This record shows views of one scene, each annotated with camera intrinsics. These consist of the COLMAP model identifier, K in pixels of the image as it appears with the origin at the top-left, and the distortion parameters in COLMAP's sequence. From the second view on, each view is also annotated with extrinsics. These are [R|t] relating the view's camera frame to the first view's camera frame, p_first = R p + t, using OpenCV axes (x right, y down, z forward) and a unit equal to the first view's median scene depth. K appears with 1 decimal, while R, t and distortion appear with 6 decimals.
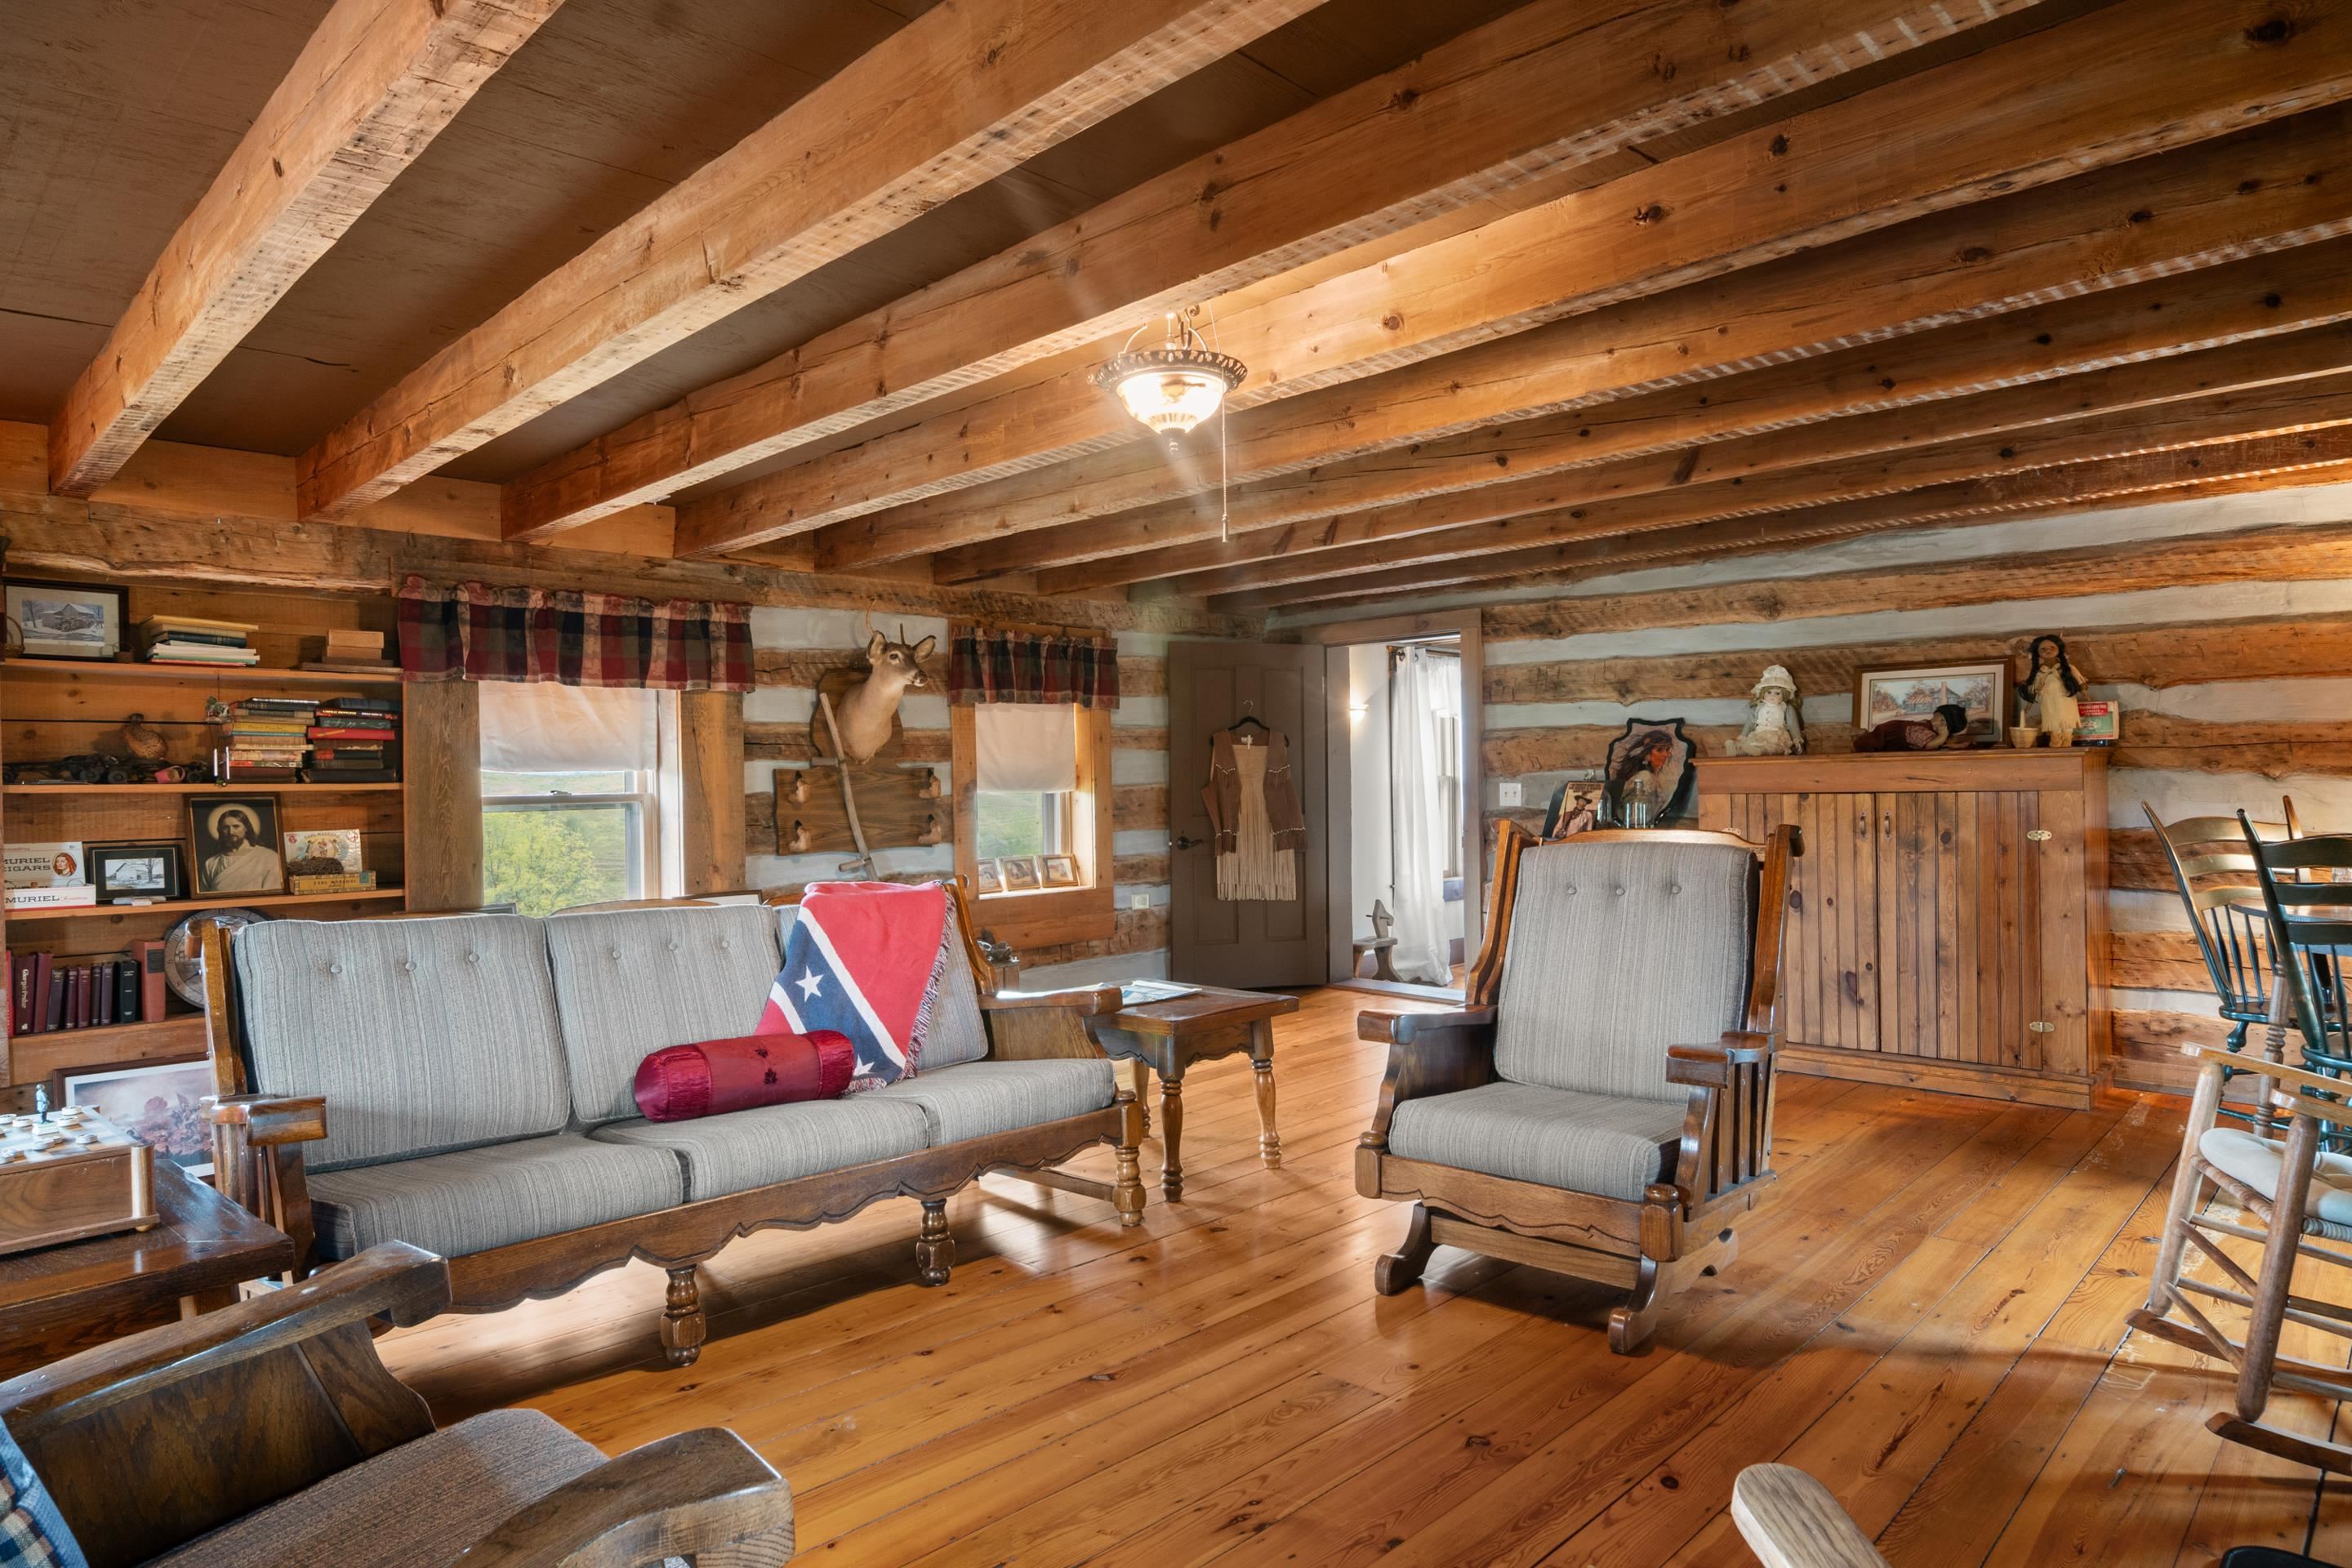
lens RADIAL K [[1349.9, 0, 1176.0], [0, 1349.9, 784.0], [0, 0, 1]] dist [-0.004231, -0.001207]
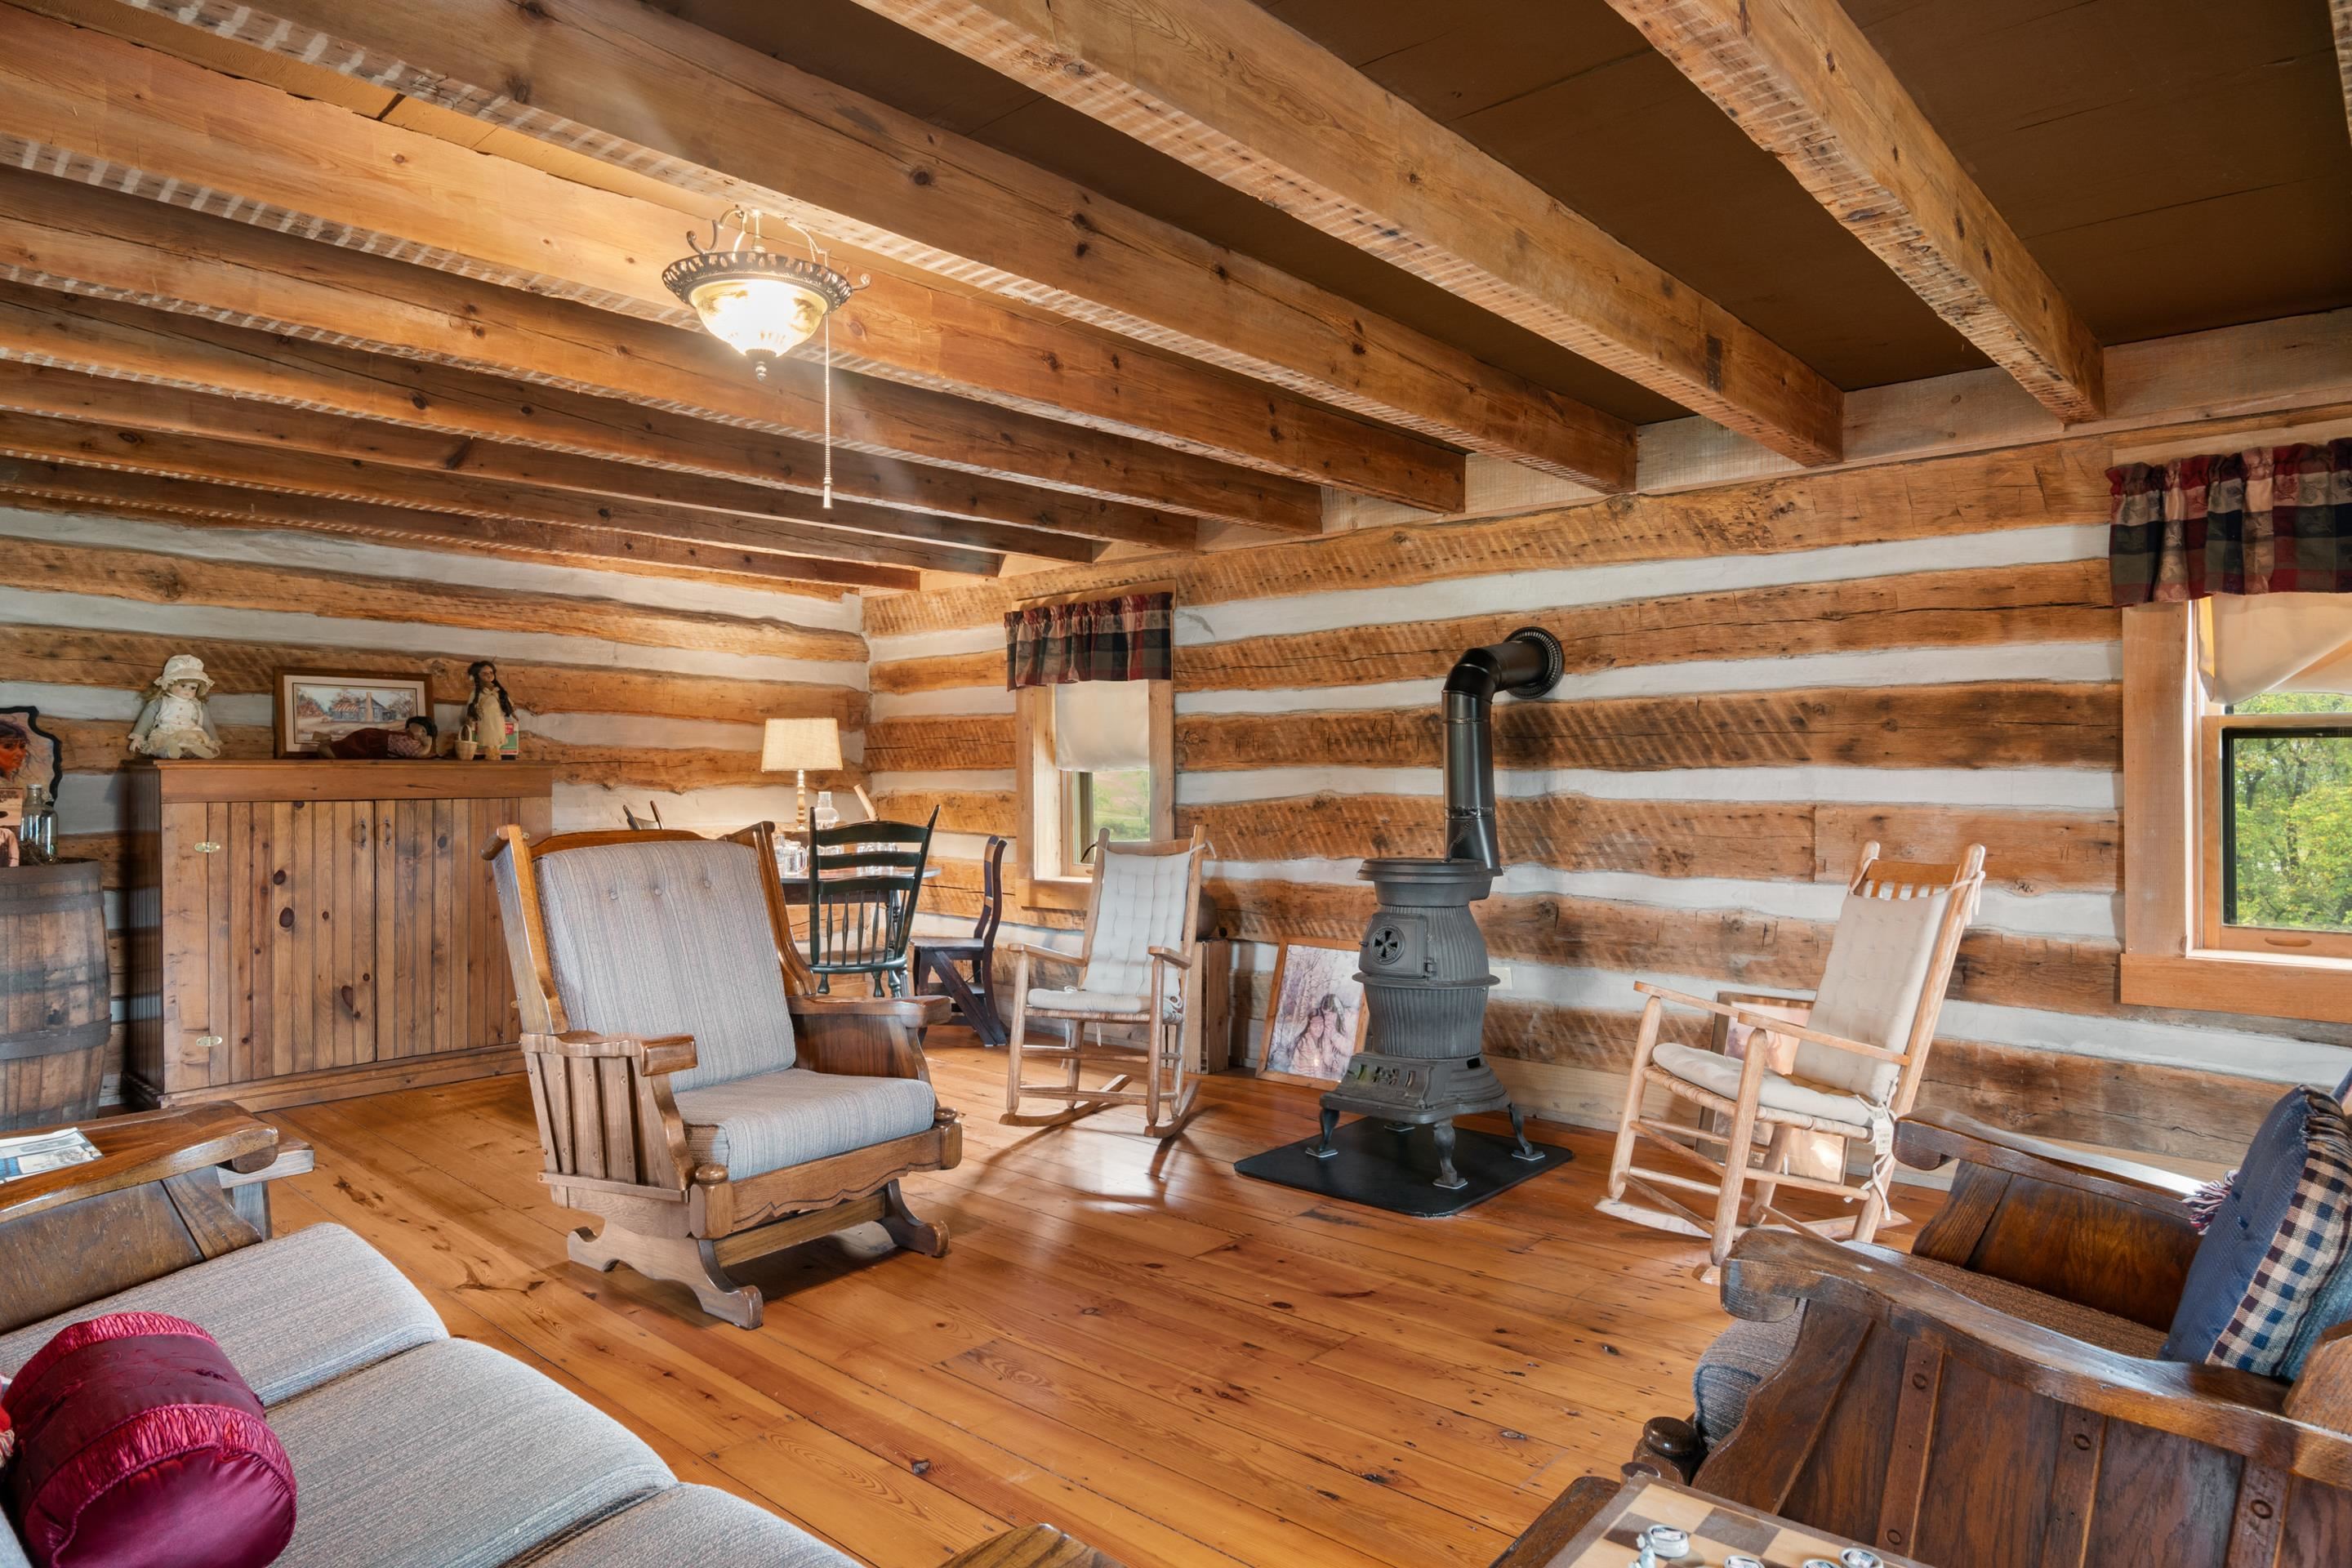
lens RADIAL K [[1381.7, 0, 1102.9], [0, 1381.7, 754.4], [0, 0, 1]] dist [-0.004845, -0.001261]
pose [[0.001356, 0.033993, 0.999421, -0.489891], [0.004167, 0.999413, -0.033998, 0.009457], [-0.999990, 0.004211, 0.001214, 0.456335]]
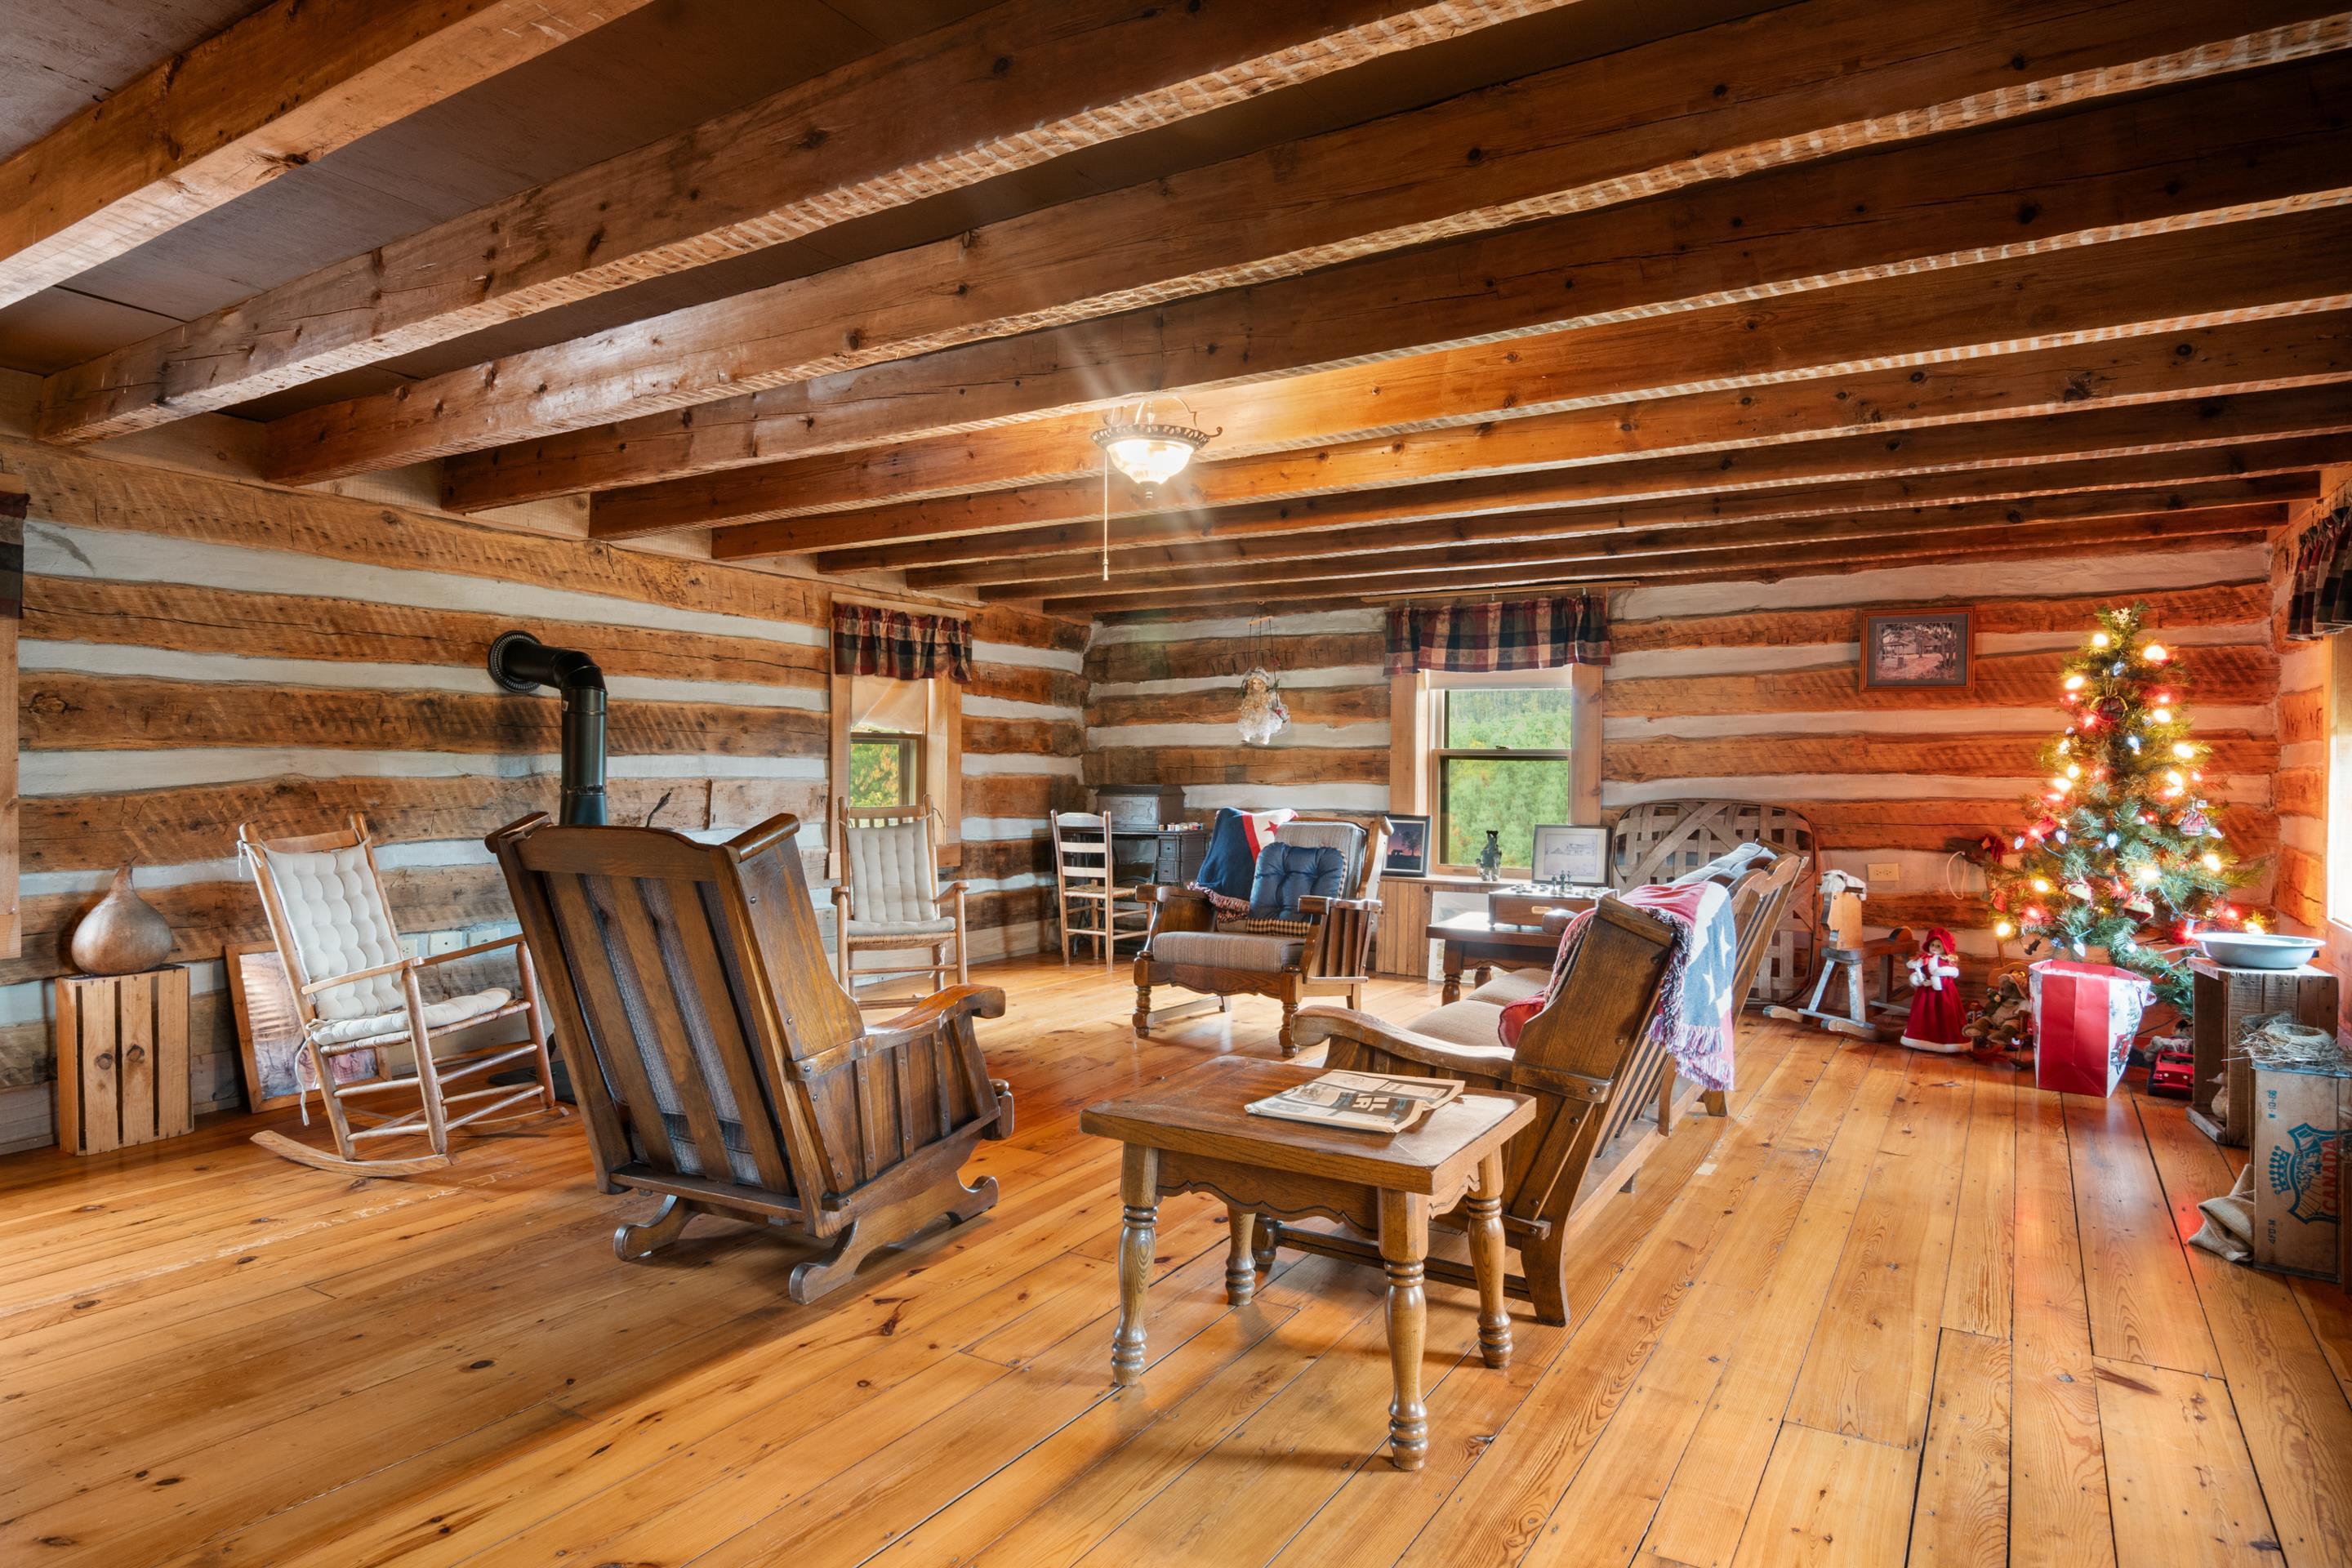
lens RADIAL K [[1349.9, 0, 1176.0], [0, 1349.9, 784.0], [0, 0, 1]] dist [-0.004231, -0.001207]
pose [[-0.975825, 0.031621, -0.216255, 0.129809], [0.029918, 0.999490, 0.011149, 0.016012], [0.216497, 0.004410, -0.976273, 1.259367]]
